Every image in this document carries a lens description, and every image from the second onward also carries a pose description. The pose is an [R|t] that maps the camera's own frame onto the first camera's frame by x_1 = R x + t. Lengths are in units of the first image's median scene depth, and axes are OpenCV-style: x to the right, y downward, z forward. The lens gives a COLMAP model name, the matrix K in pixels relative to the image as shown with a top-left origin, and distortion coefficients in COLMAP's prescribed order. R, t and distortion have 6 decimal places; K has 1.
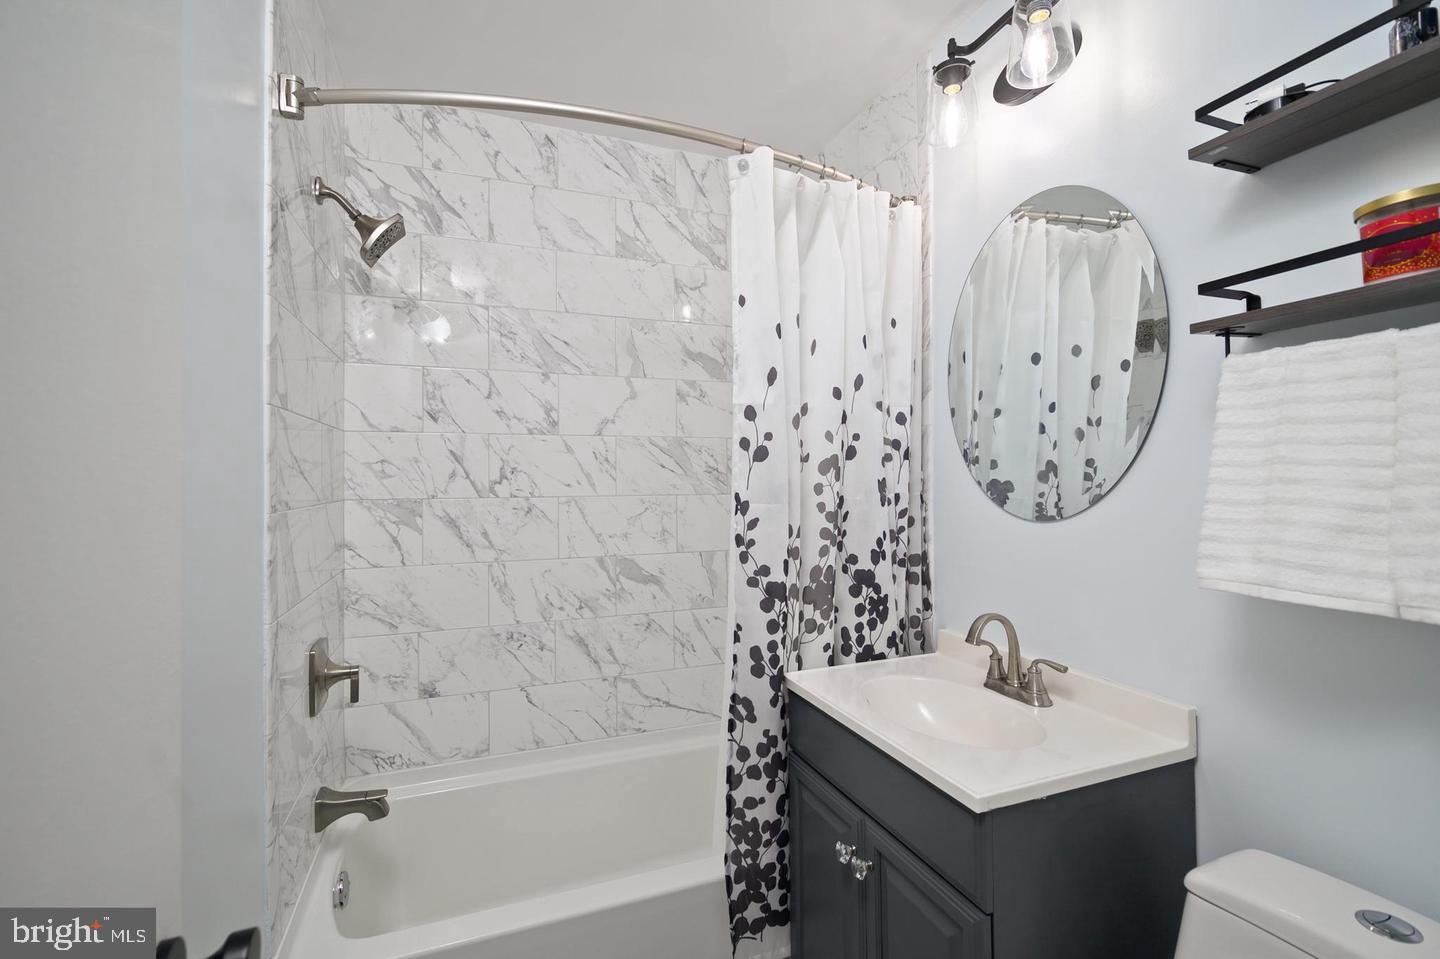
lens RADIAL K [[624.6, 0, 716.5], [0, 624.6, 476.2], [0, 0, 1]] dist [-0.005219, -0.000431]
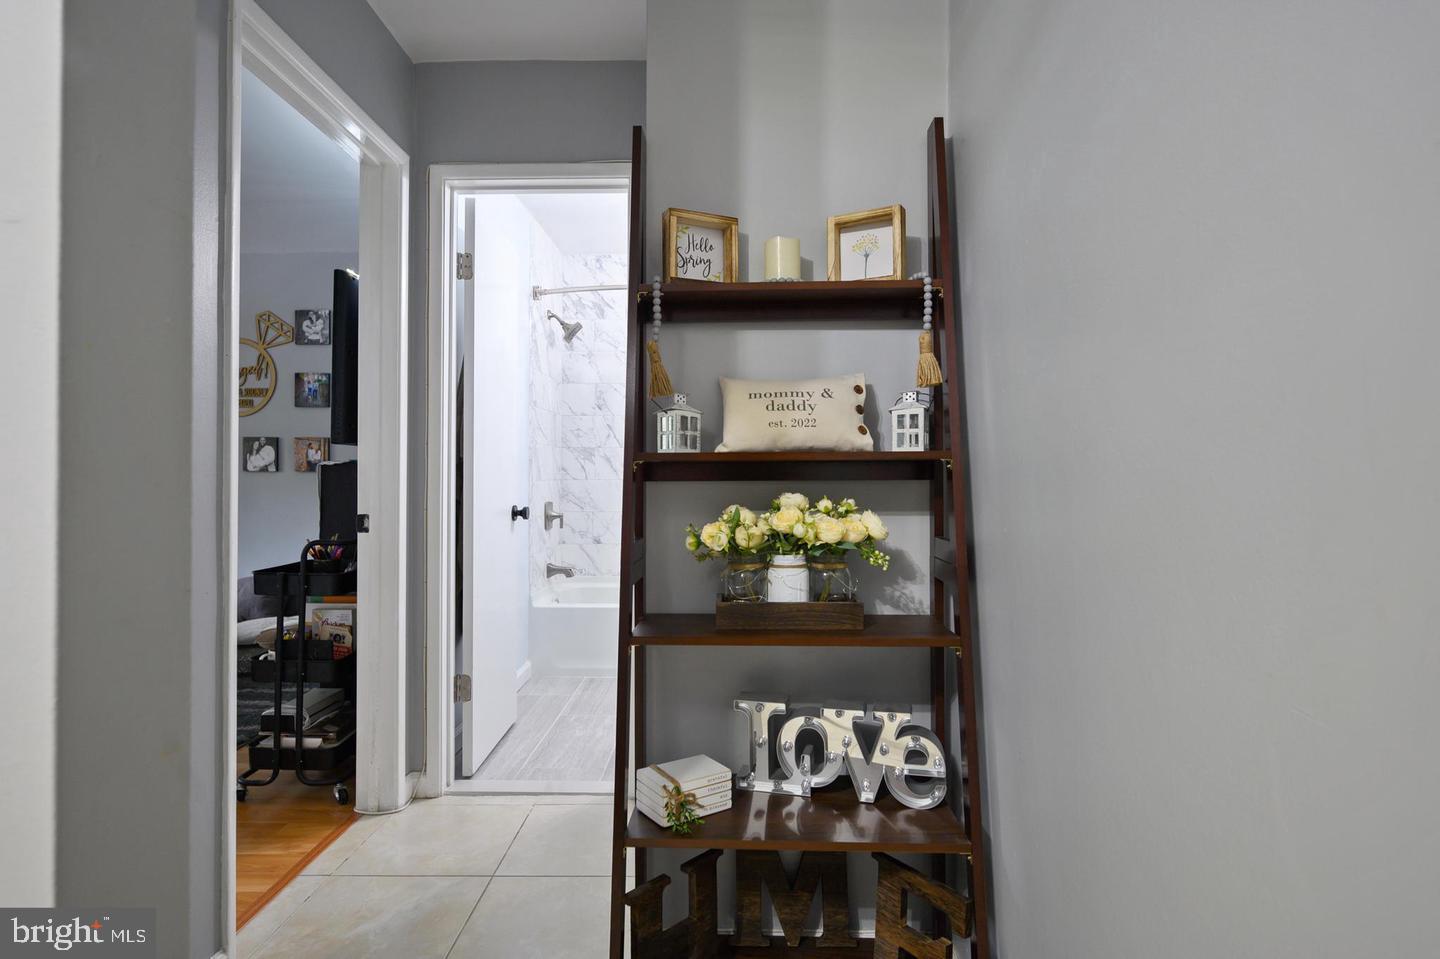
lens RADIAL K [[732.9, 0, 720.5], [0, 732.9, 476.0], [0, 0, 1]] dist [0.000497, 0.000012]
pose [[0.925528, 0.001252, -0.378677, 0.853125], [-0.001903, 0.999997, -0.001344, 0.135951], [0.378674, 0.001965, 0.925528, -1.115616]]
